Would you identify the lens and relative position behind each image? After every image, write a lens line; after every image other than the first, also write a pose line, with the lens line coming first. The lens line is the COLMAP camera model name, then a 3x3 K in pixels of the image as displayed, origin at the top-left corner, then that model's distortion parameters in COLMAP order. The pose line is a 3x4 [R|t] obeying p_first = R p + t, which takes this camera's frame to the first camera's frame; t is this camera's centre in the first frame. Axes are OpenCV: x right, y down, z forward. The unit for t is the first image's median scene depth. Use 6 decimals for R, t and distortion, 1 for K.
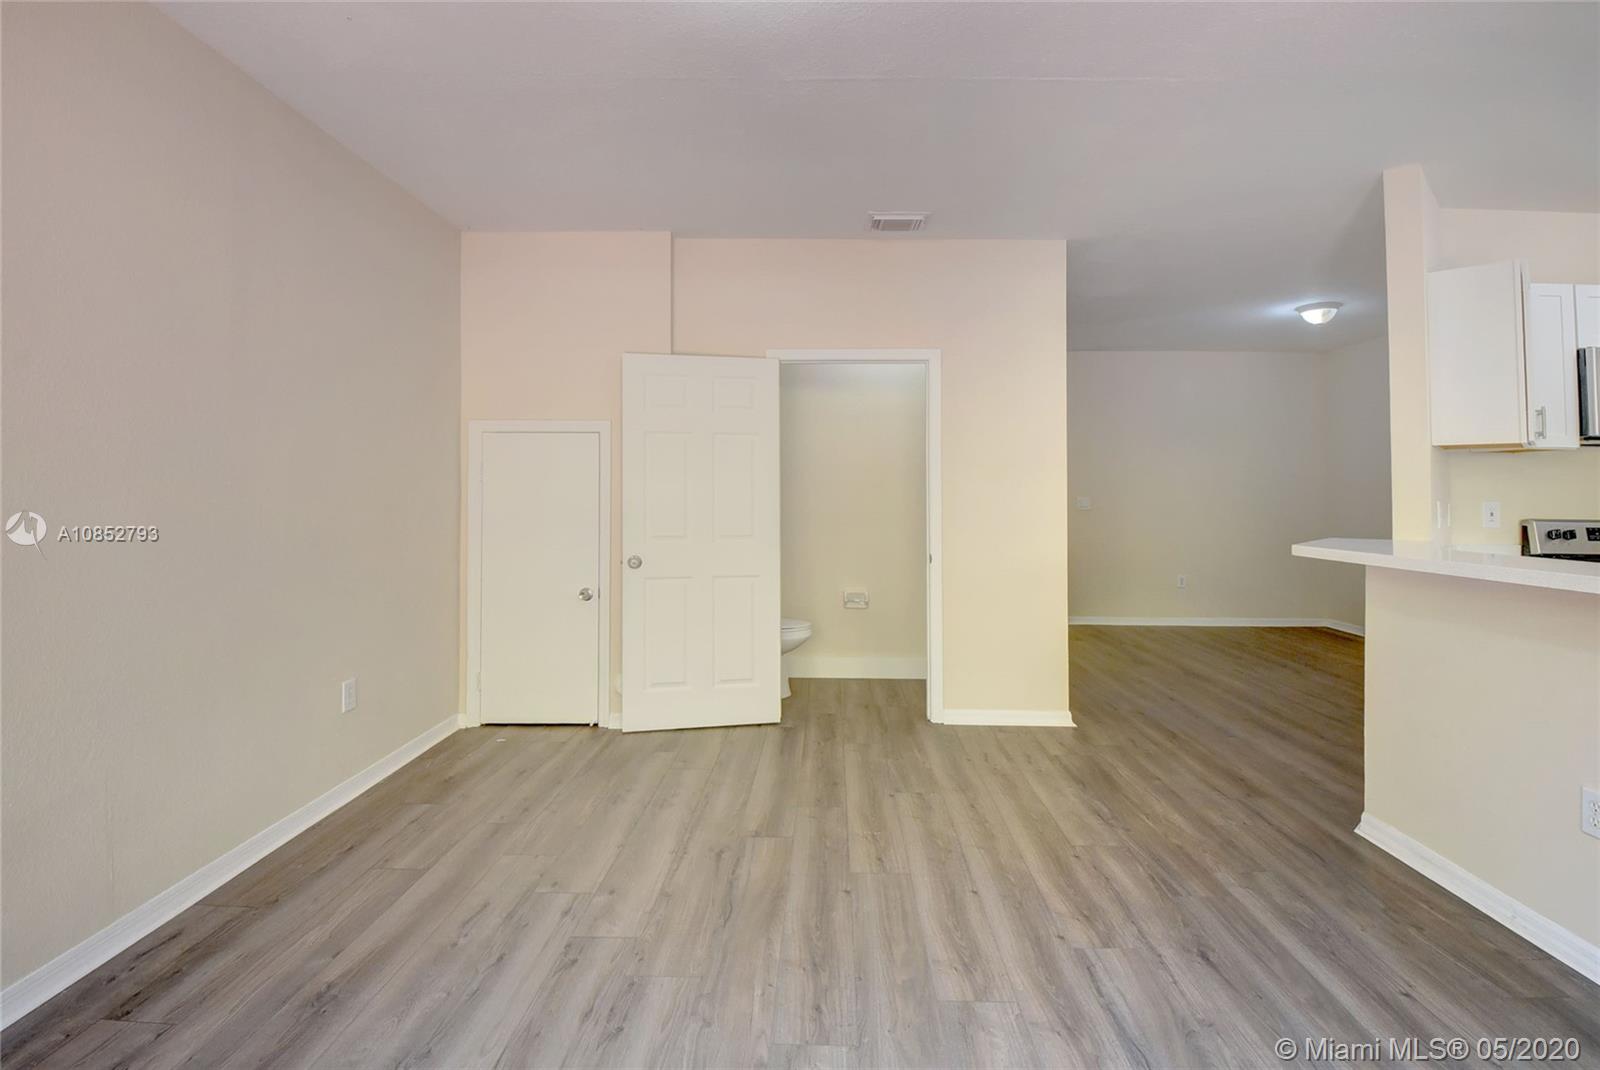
lens RADIAL K [[741.8, 0, 797.8], [0, 741.8, 502.9], [0, 0, 1]] dist [-0.008443, -0.009531]
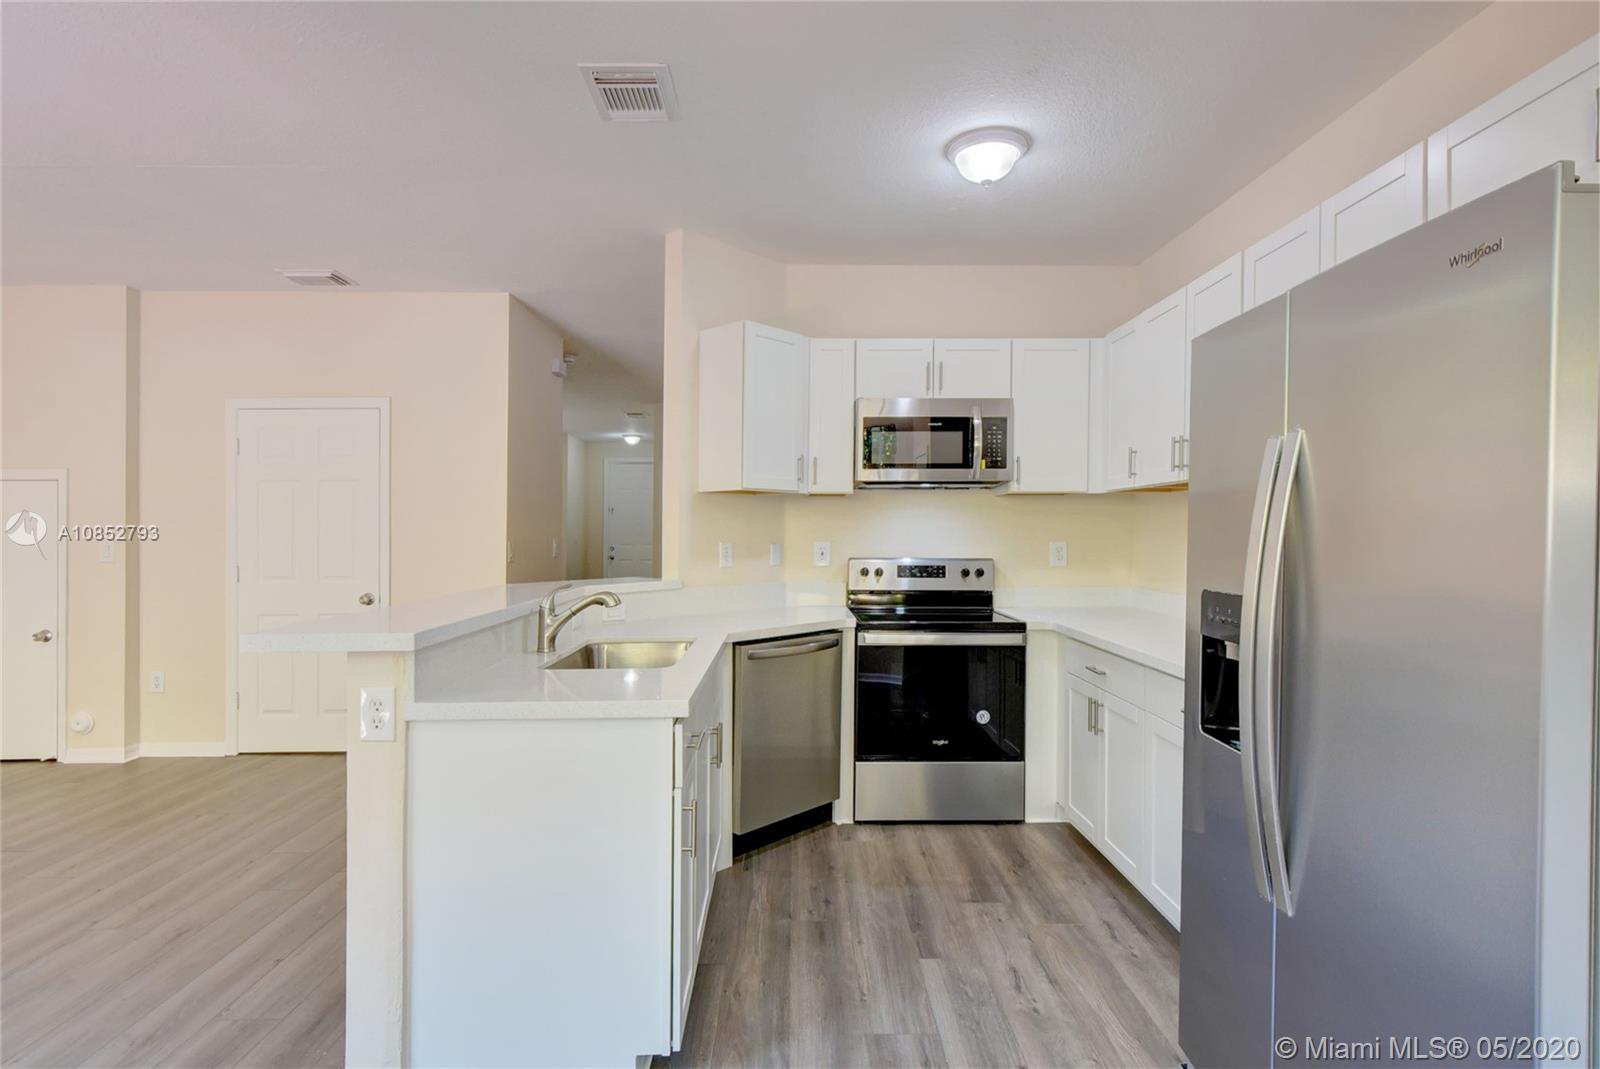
lens RADIAL K [[799.5, 0, 791.3], [0, 799.5, 554.8], [0, 0, 1]] dist [0.002349, -0.006434]
pose [[0.999414, -0.007917, 0.033307, 1.074634], [0.007030, 0.999619, 0.026687, -0.017324], [-0.033505, -0.026437, 0.999089, -0.218958]]
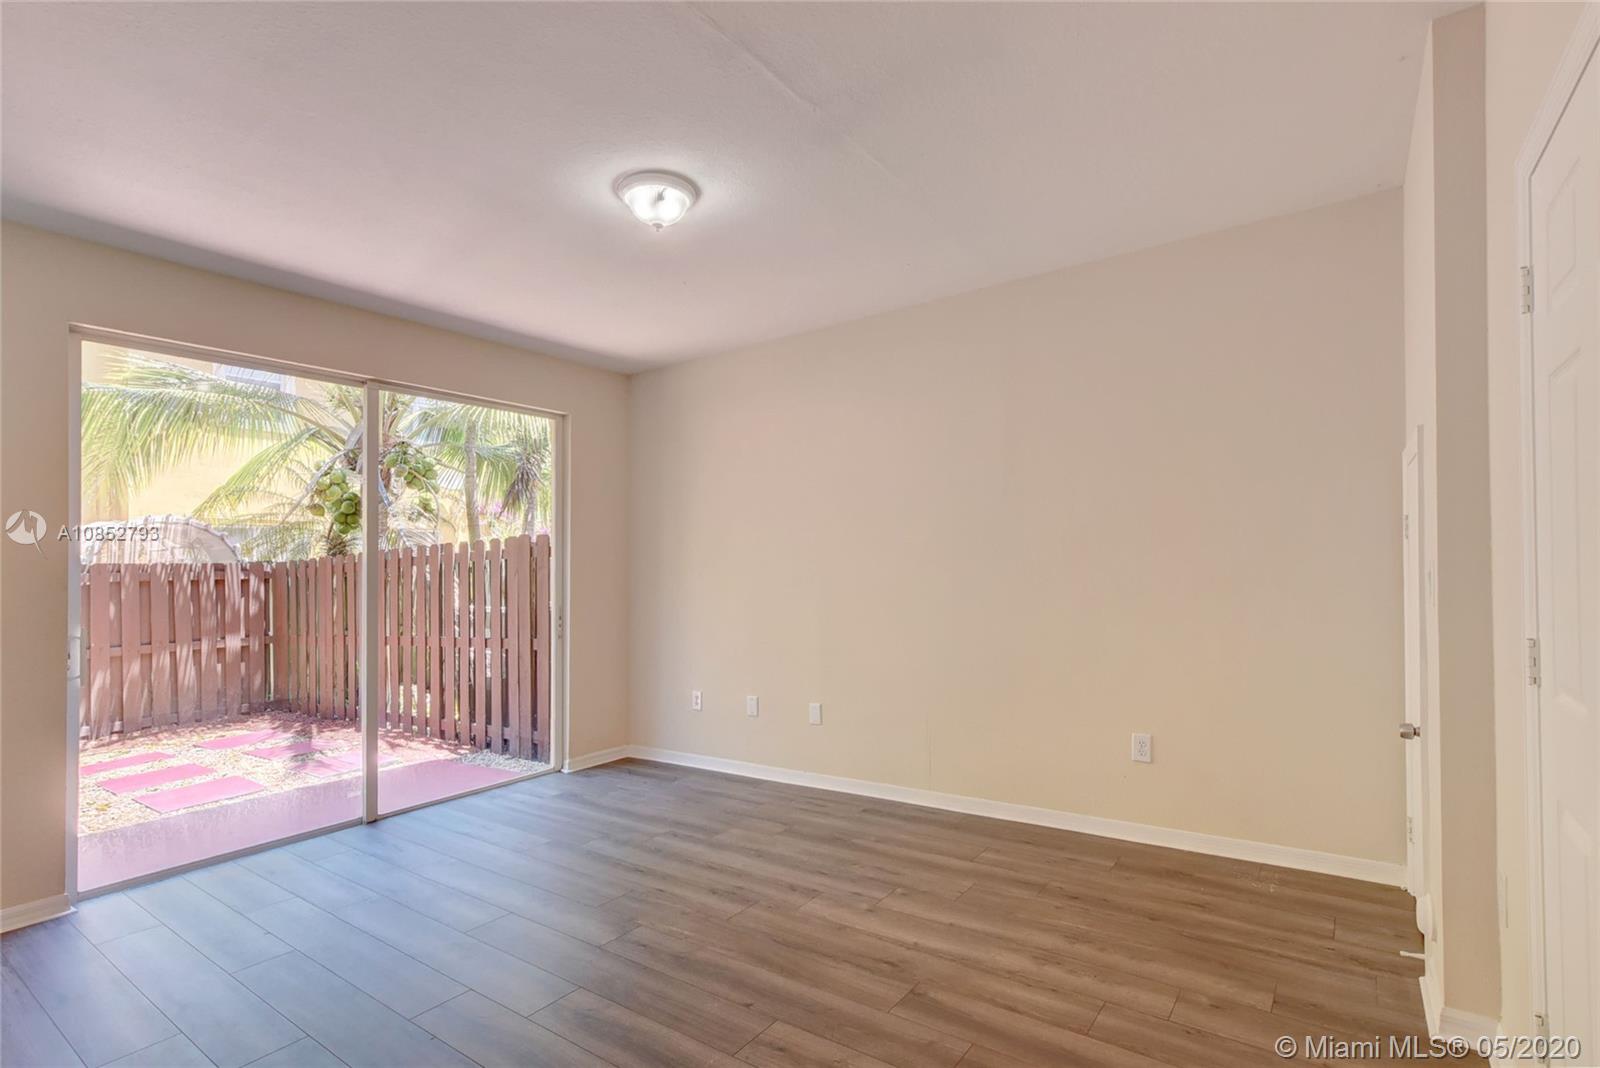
lens RADIAL K [[778.8, 0, 811.0], [0, 778.8, 547.9], [0, 0, 1]] dist [-0.000852, 0.000262]
pose [[-0.540278, -0.008235, -0.841446, 0.720879], [0.015897, 0.999674, -0.019991, -0.027950], [0.841336, -0.024177, -0.539971, 1.352577]]
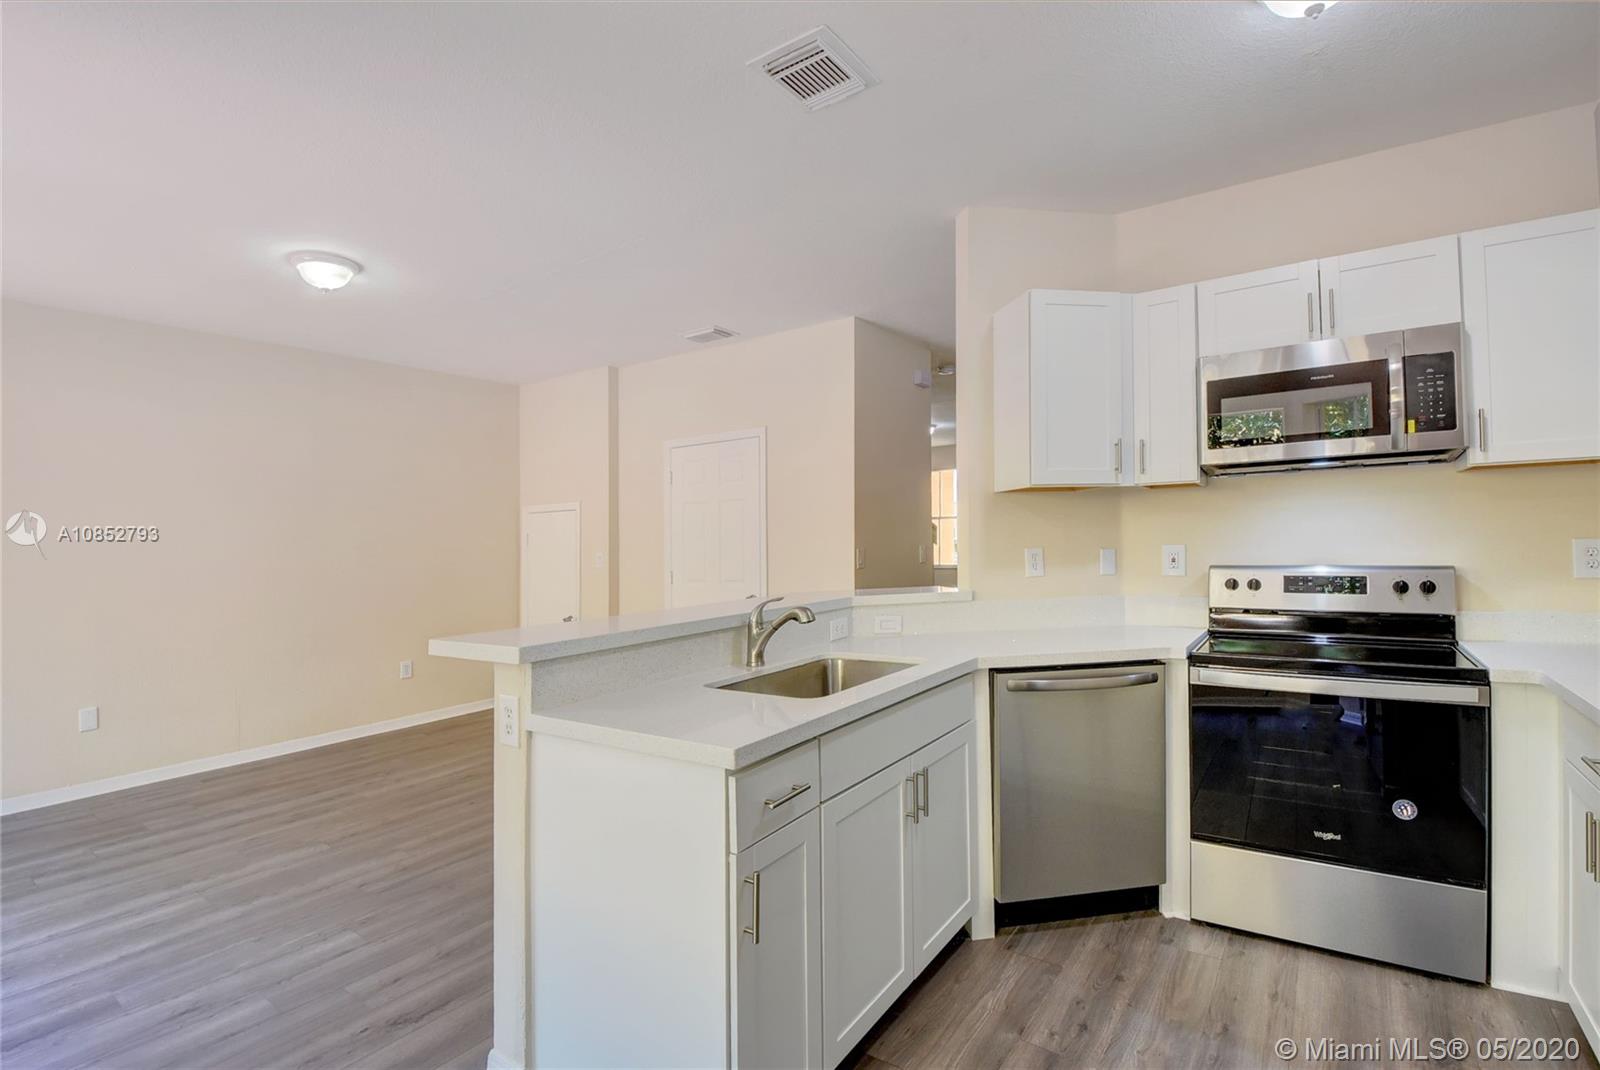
lens RADIAL K [[741.8, 0, 785.4], [0, 741.8, 532.1], [0, 0, 1]] dist [-0.008443, -0.009531]
pose [[0.827226, -0.034581, -0.560804, 1.316232], [0.029146, 0.999401, -0.018634, -0.017339], [0.561113, -0.000930, 0.827739, 0.032117]]
